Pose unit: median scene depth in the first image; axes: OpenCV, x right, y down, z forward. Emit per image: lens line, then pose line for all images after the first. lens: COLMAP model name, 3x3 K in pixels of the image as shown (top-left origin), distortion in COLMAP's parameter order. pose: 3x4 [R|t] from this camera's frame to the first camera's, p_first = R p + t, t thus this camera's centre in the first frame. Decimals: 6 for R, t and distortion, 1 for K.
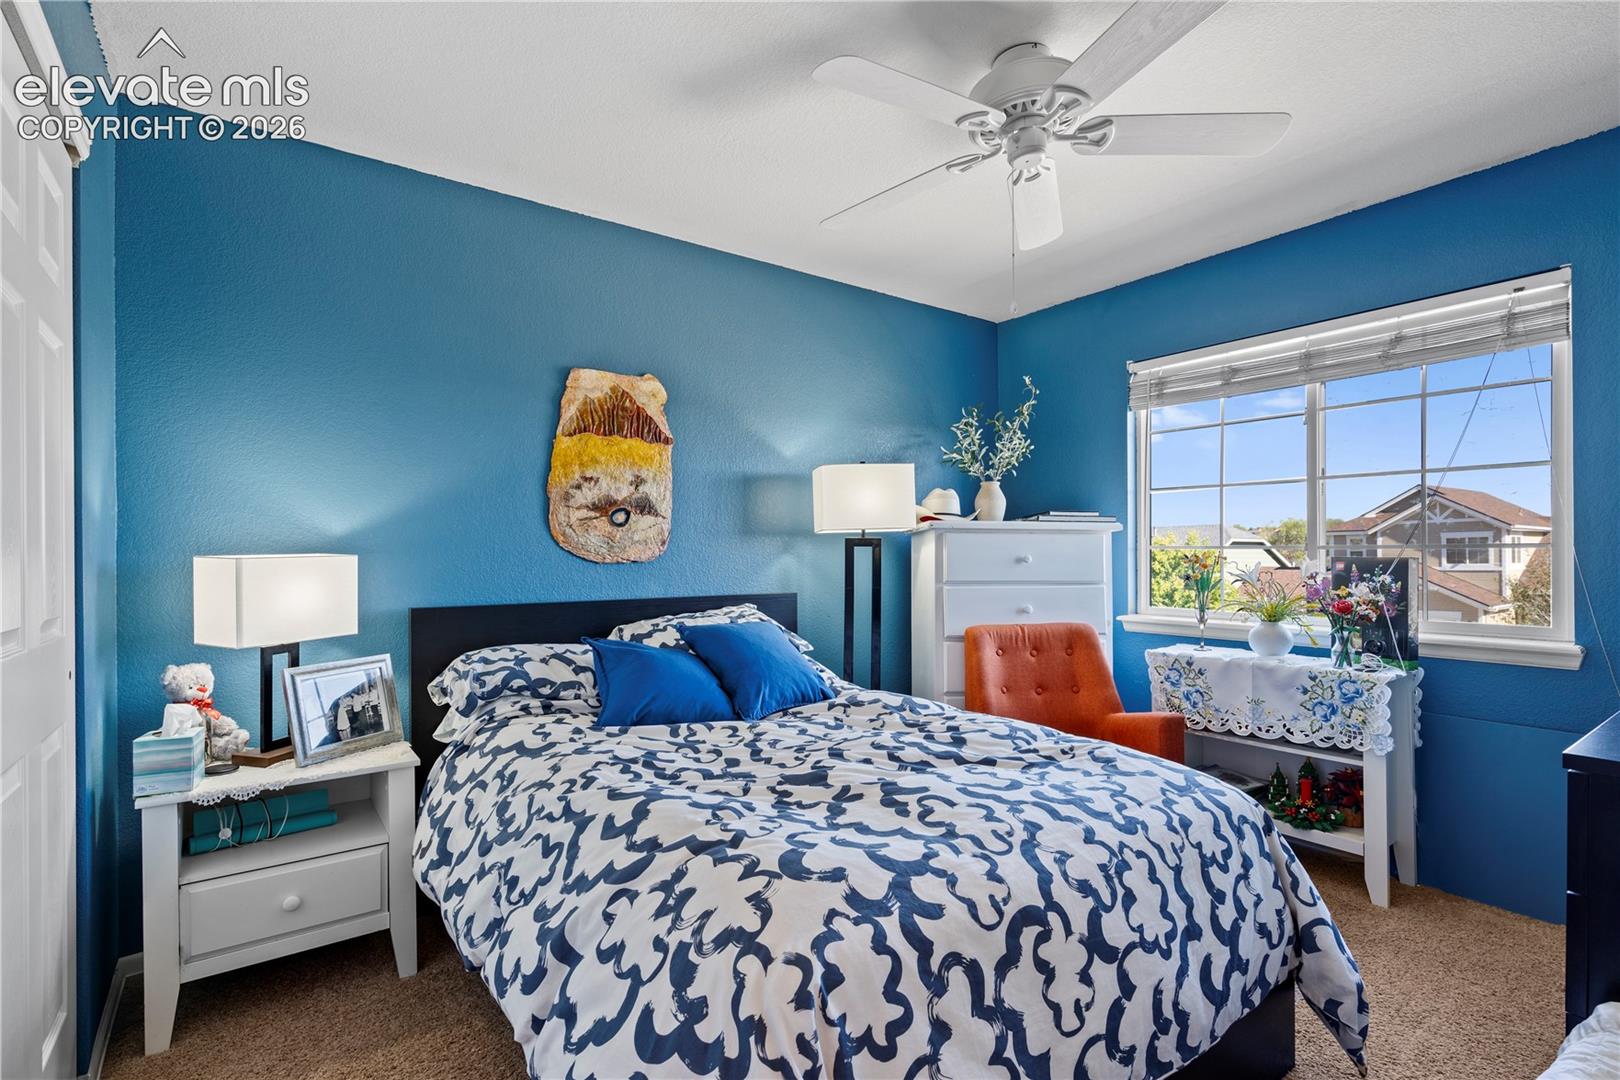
lens RADIAL K [[738.9, 0, 819.0], [0, 738.9, 550.6], [0, 0, 1]] dist [-0.003901, 0.002840]
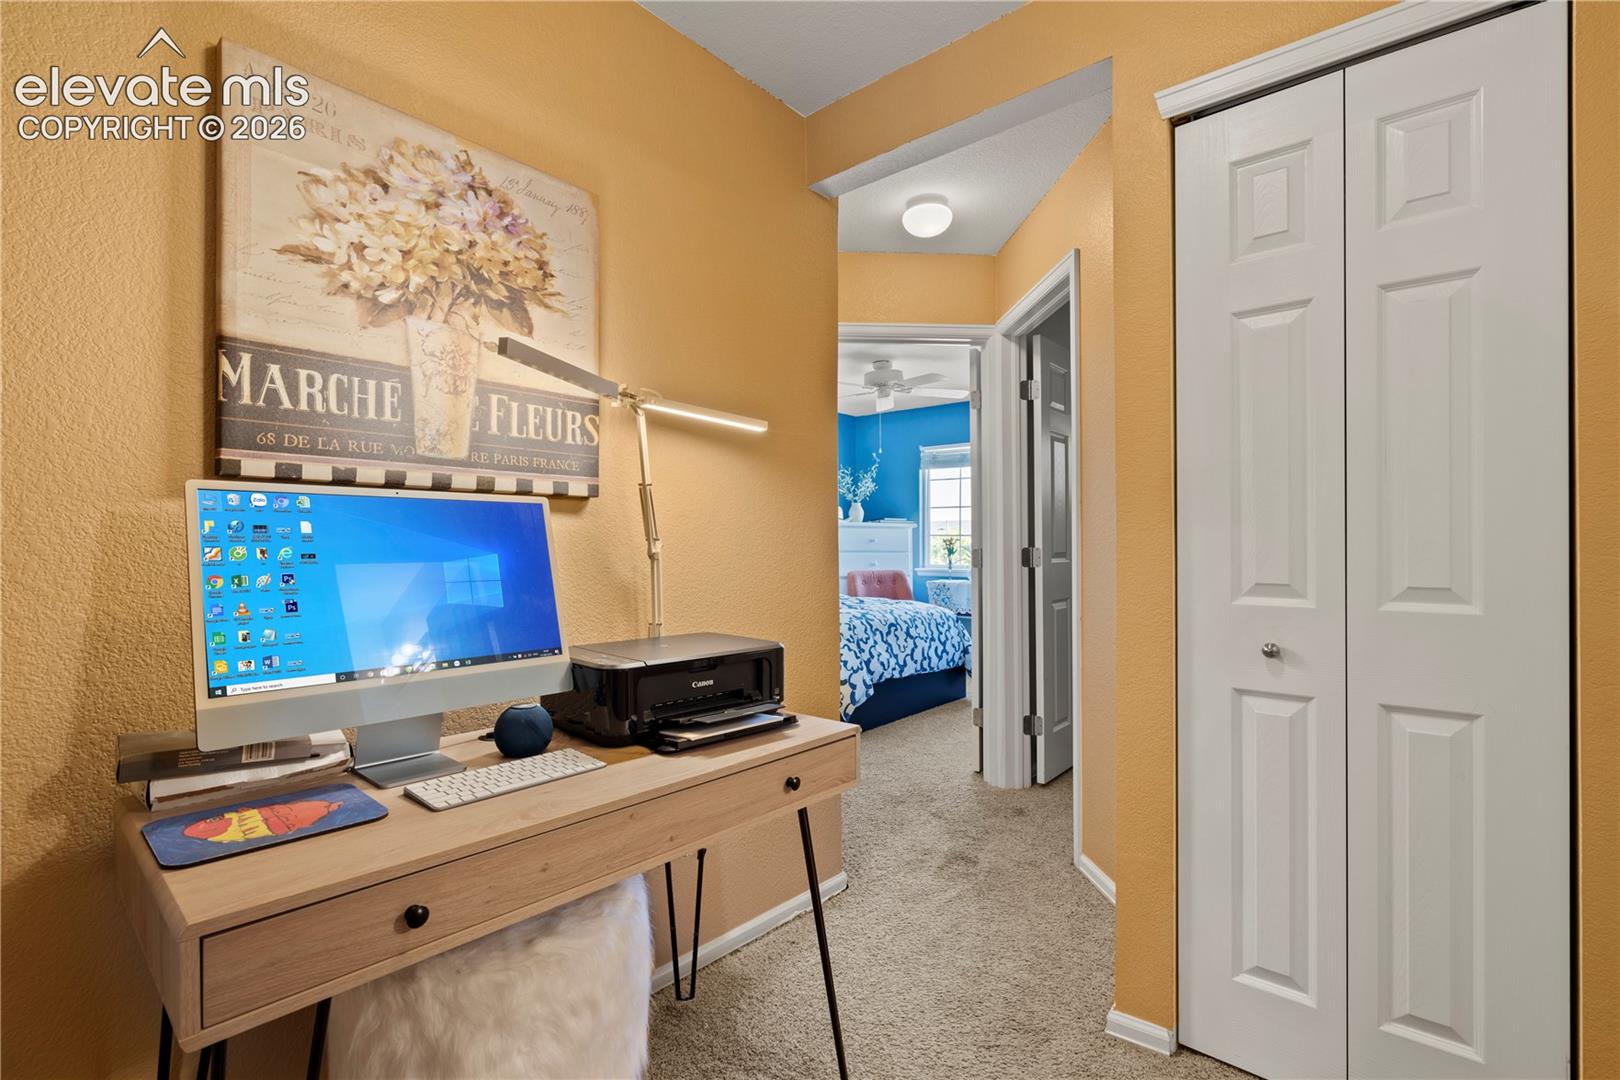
lens RADIAL K [[738.9, 0, 801.8], [0, 738.9, 539.5], [0, 0, 1]] dist [-0.003901, 0.002840]
pose [[0.973990, 0.002588, 0.226574, -0.909640], [-0.001971, 0.999994, -0.002950, 0.035375], [-0.226580, 0.002426, 0.973989, -2.299978]]
